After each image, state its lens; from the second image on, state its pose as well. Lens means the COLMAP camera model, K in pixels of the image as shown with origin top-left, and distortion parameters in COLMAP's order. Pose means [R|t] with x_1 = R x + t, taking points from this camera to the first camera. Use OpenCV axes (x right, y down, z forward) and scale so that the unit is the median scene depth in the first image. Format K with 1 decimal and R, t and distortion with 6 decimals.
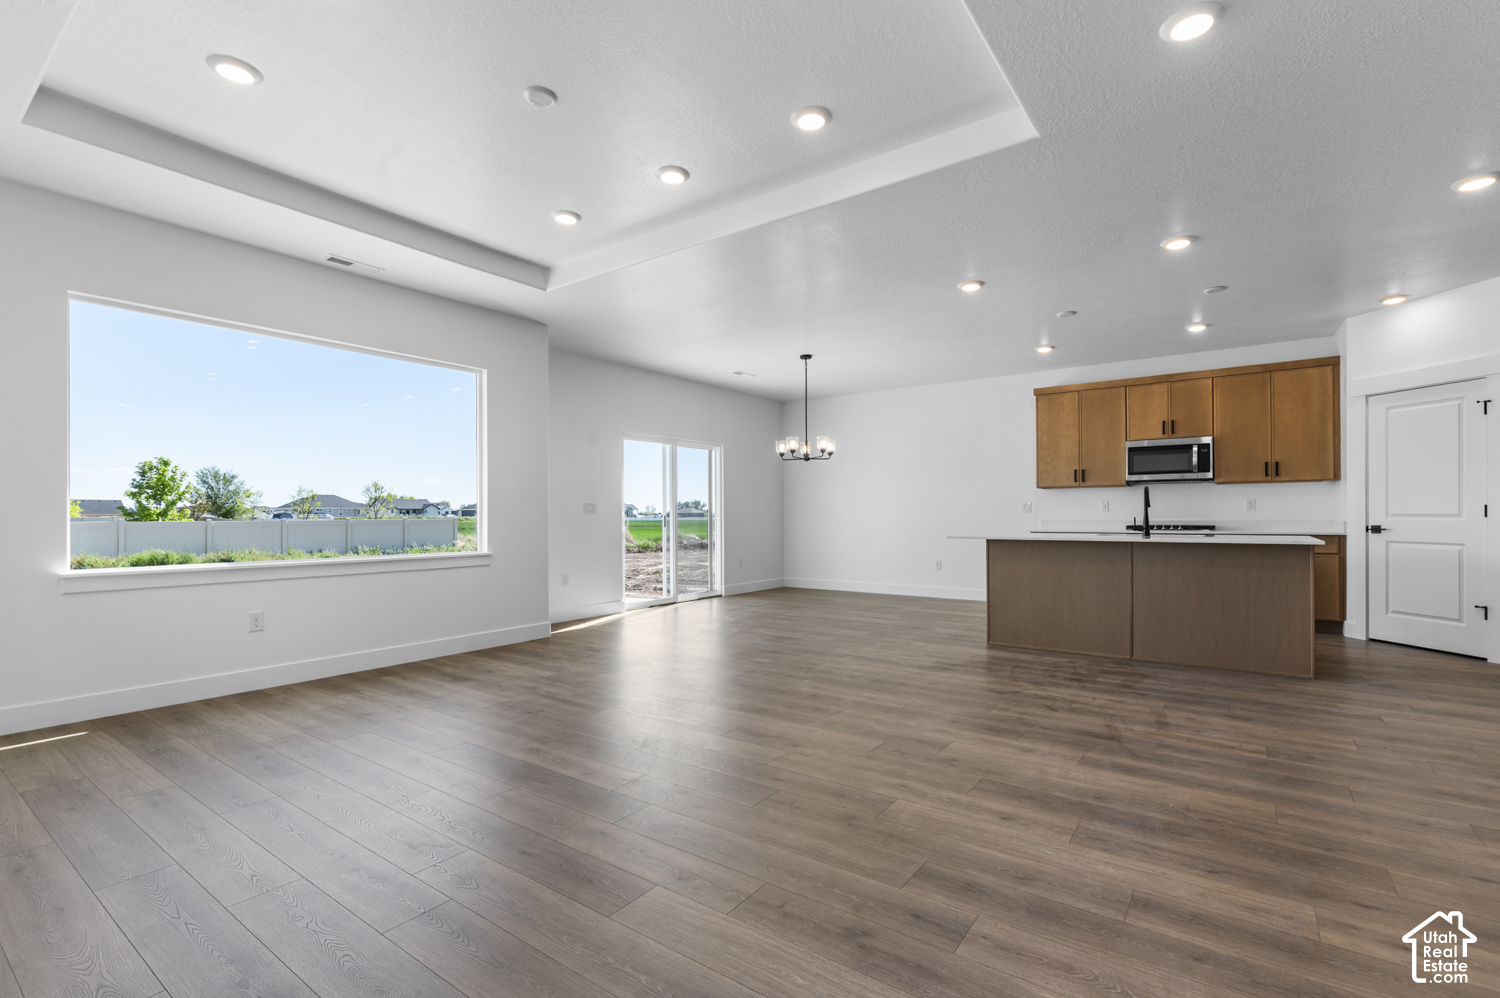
lens RADIAL K [[681.4, 0, 762.0], [0, 681.4, 513.1], [0, 0, 1]] dist [-0.000701, 0.000576]
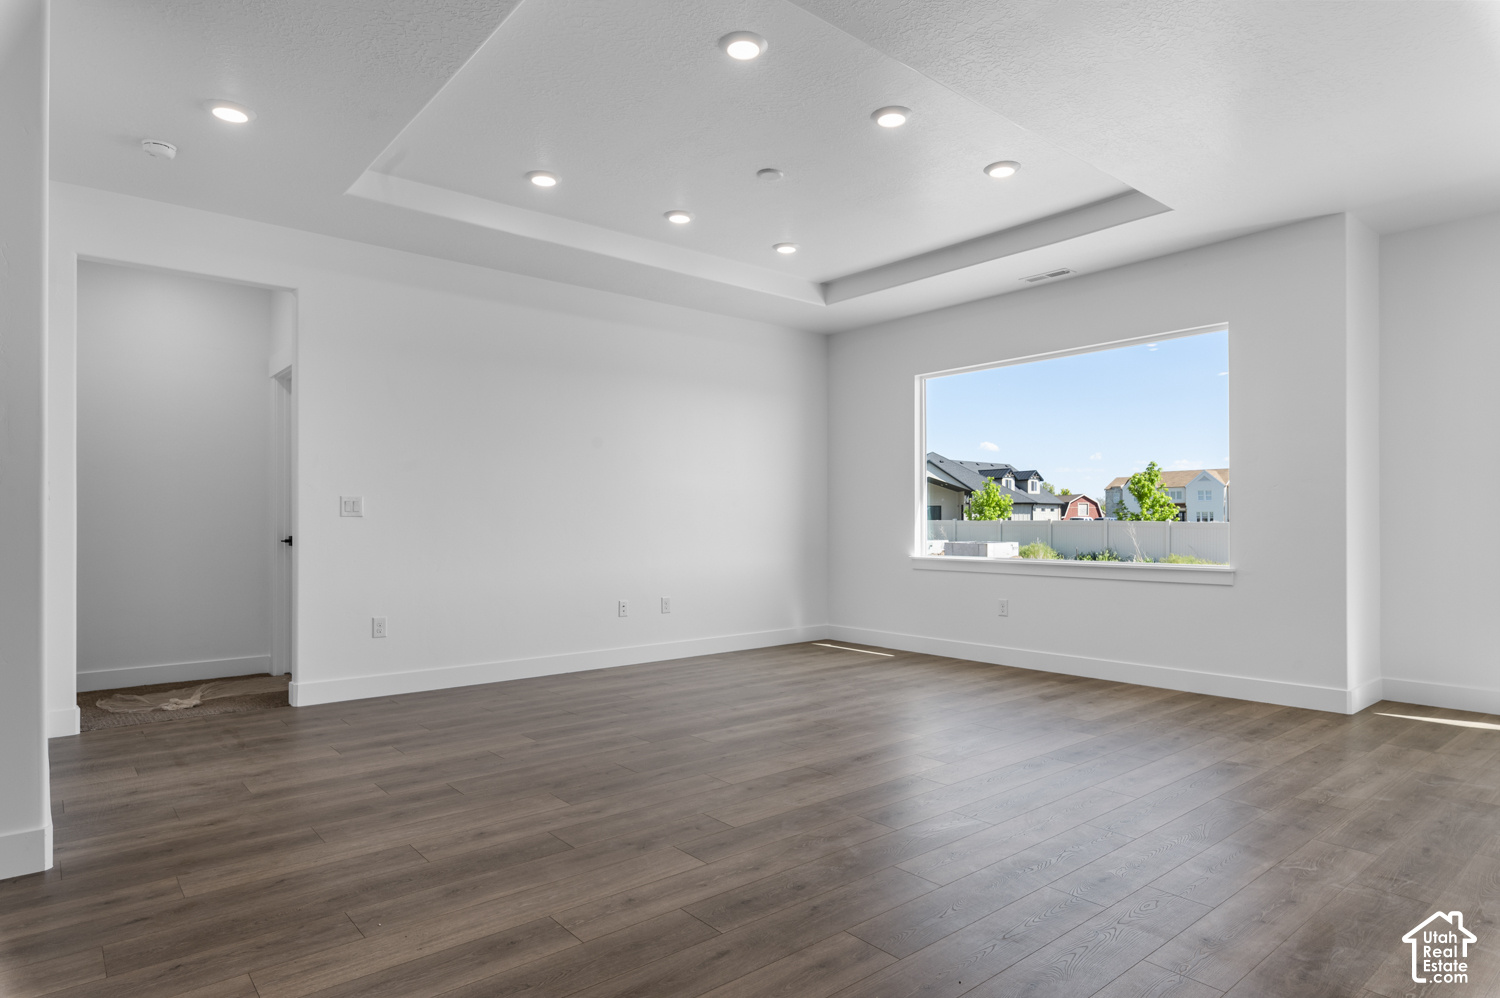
lens RADIAL K [[839.0, 0, 748.2], [0, 839.0, 505.1], [0, 0, 1]] dist [-0.007021, -0.000957]
pose [[-0.248473, -0.015763, -0.968511, 1.444373], [0.006330, 0.999820, -0.017896, 0.005065], [0.968618, -0.010578, -0.248328, 1.692439]]
